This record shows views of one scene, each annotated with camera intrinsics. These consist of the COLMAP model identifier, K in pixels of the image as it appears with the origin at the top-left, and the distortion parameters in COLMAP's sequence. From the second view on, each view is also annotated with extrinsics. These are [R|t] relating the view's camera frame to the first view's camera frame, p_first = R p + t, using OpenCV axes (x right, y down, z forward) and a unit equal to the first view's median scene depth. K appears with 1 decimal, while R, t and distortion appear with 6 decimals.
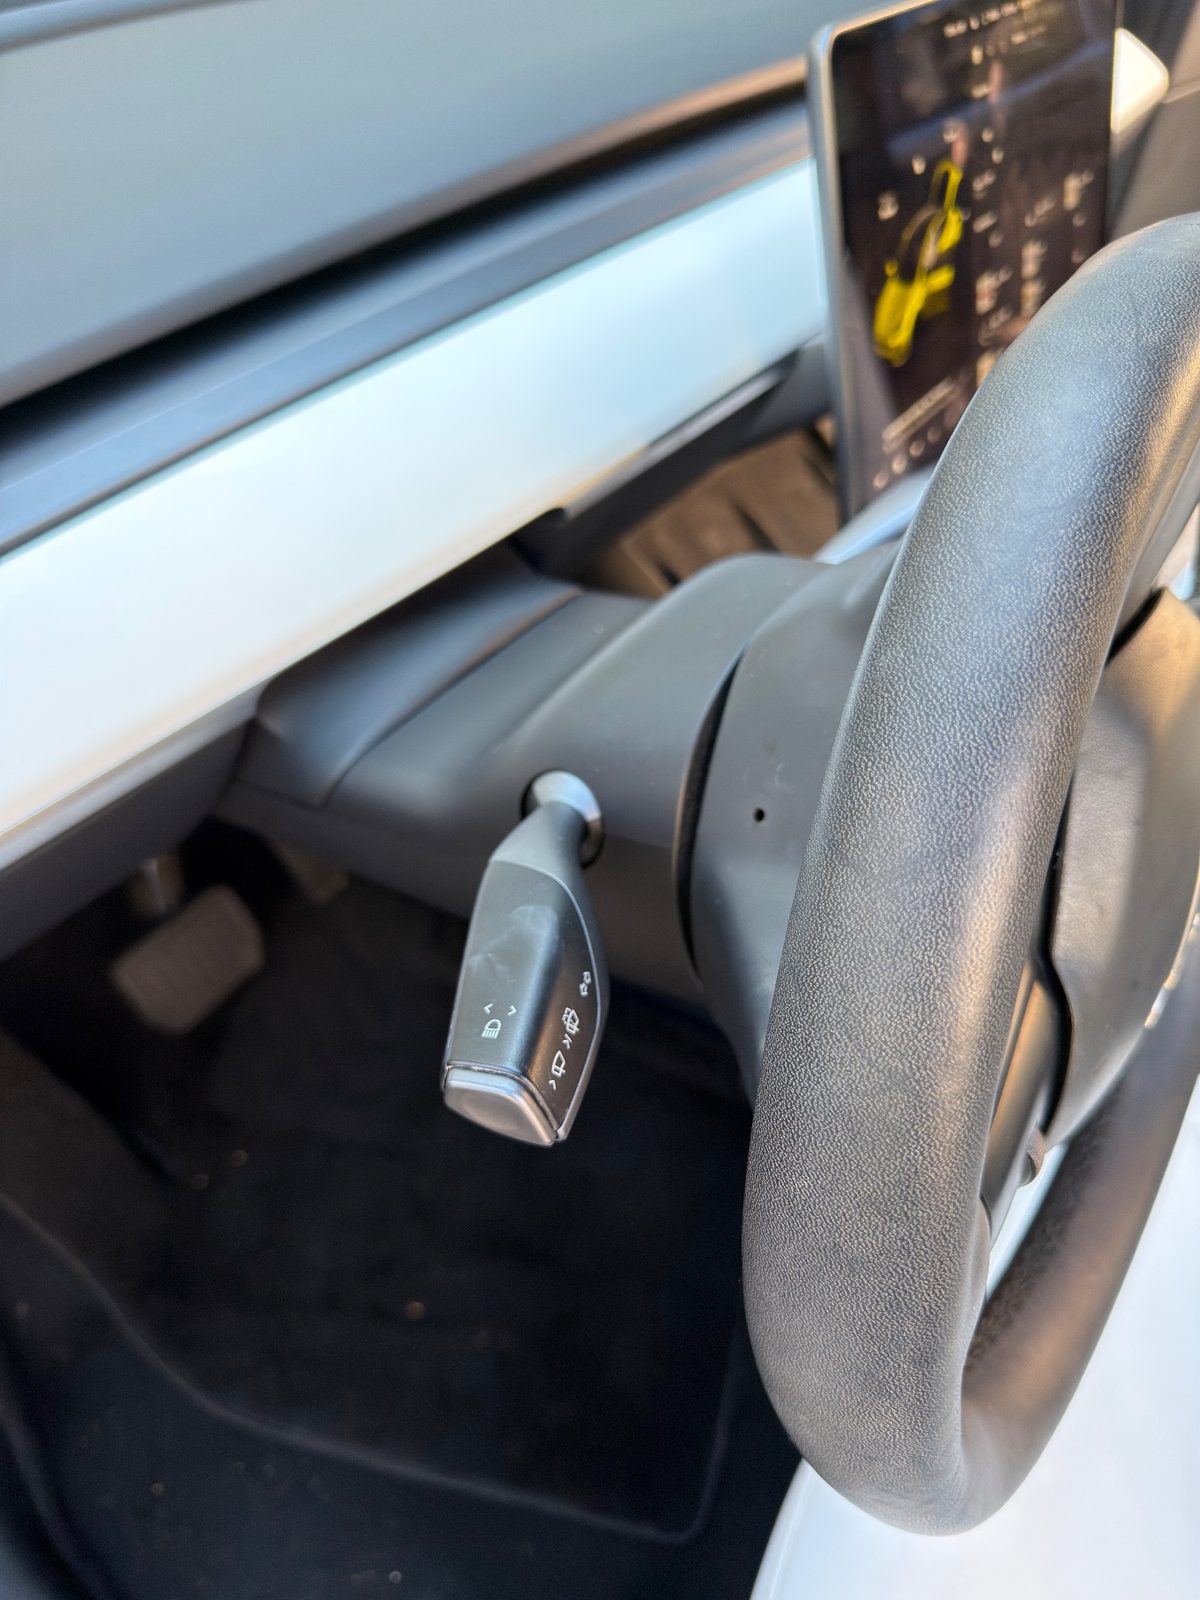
lens RADIAL K [[1270.9, 0, 600.0], [0, 1270.9, 800.0], [0, 0, 1]] dist [0.045148, -0.078159]
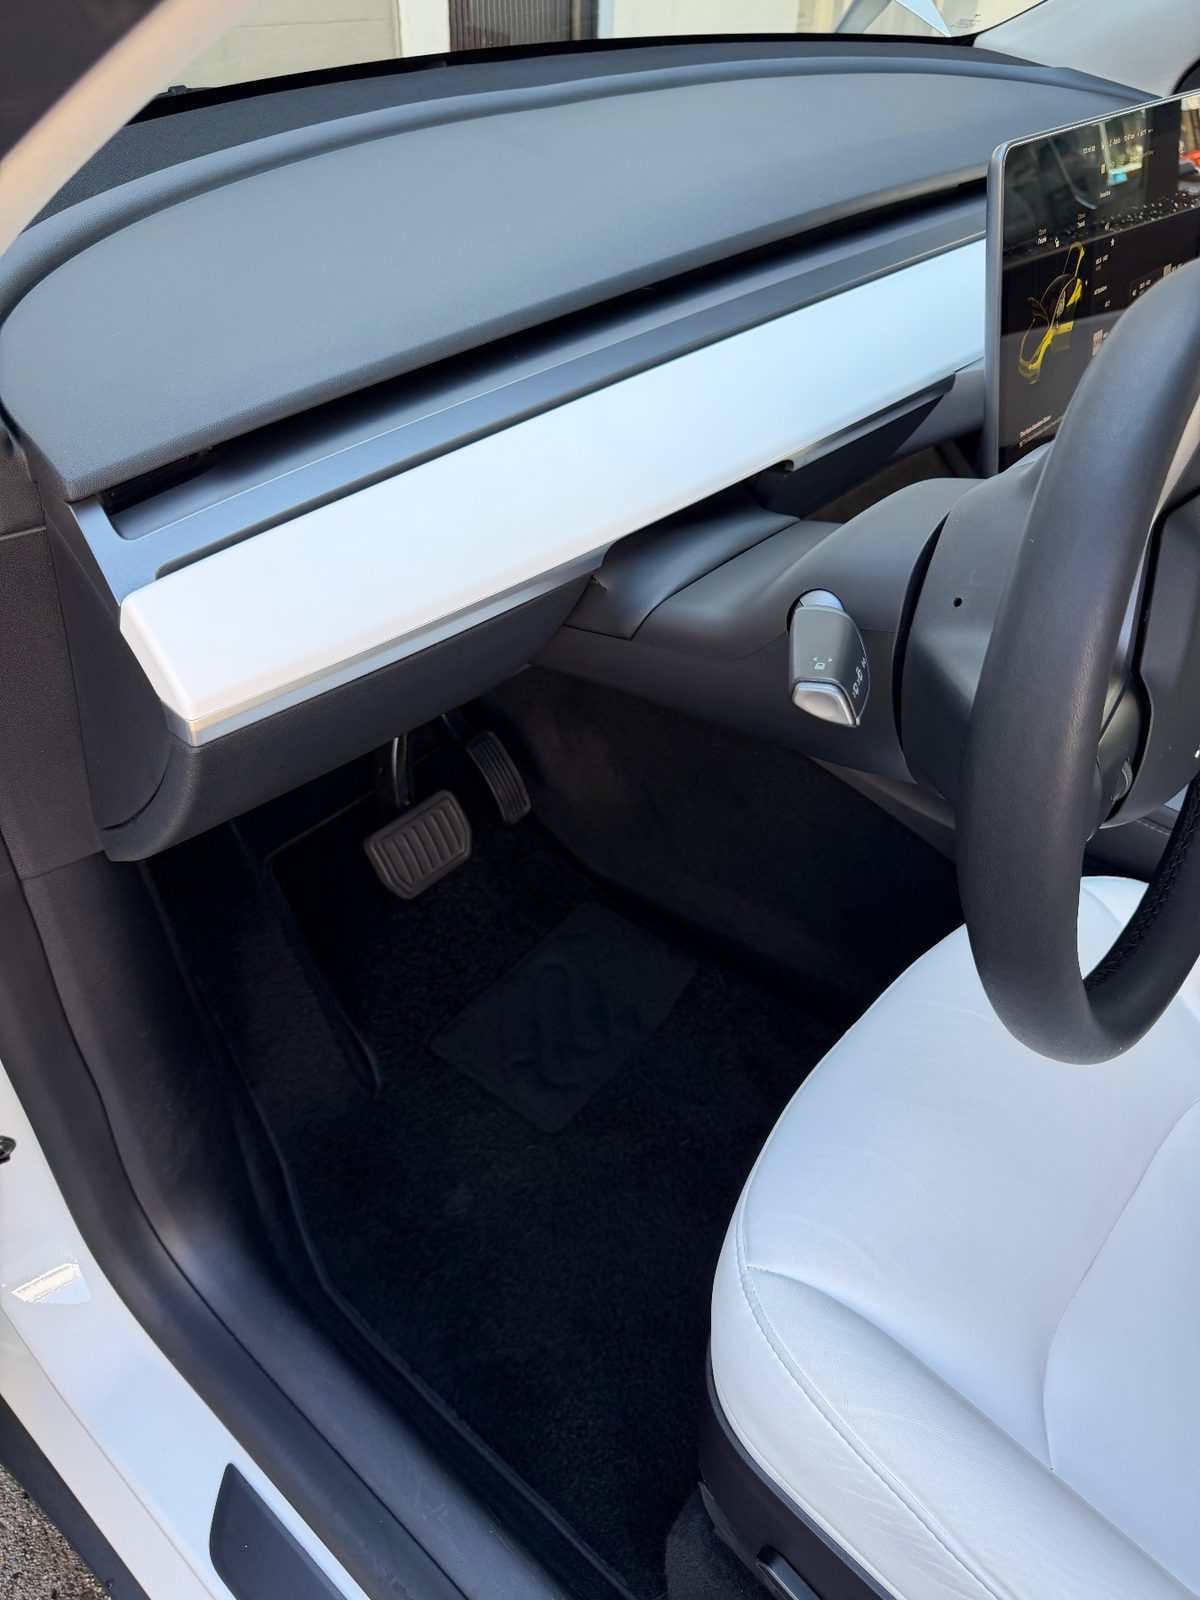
lens RADIAL K [[1181.4, 0, 600.0], [0, 1181.4, 800.0], [0, 0, 1]] dist [0.001181, -0.023807]
pose [[0.994989, 0.071961, -0.069419, -0.136714], [-0.074722, 0.996479, -0.038034, 0.235120], [0.066437, 0.043030, 0.996862, -0.347186]]
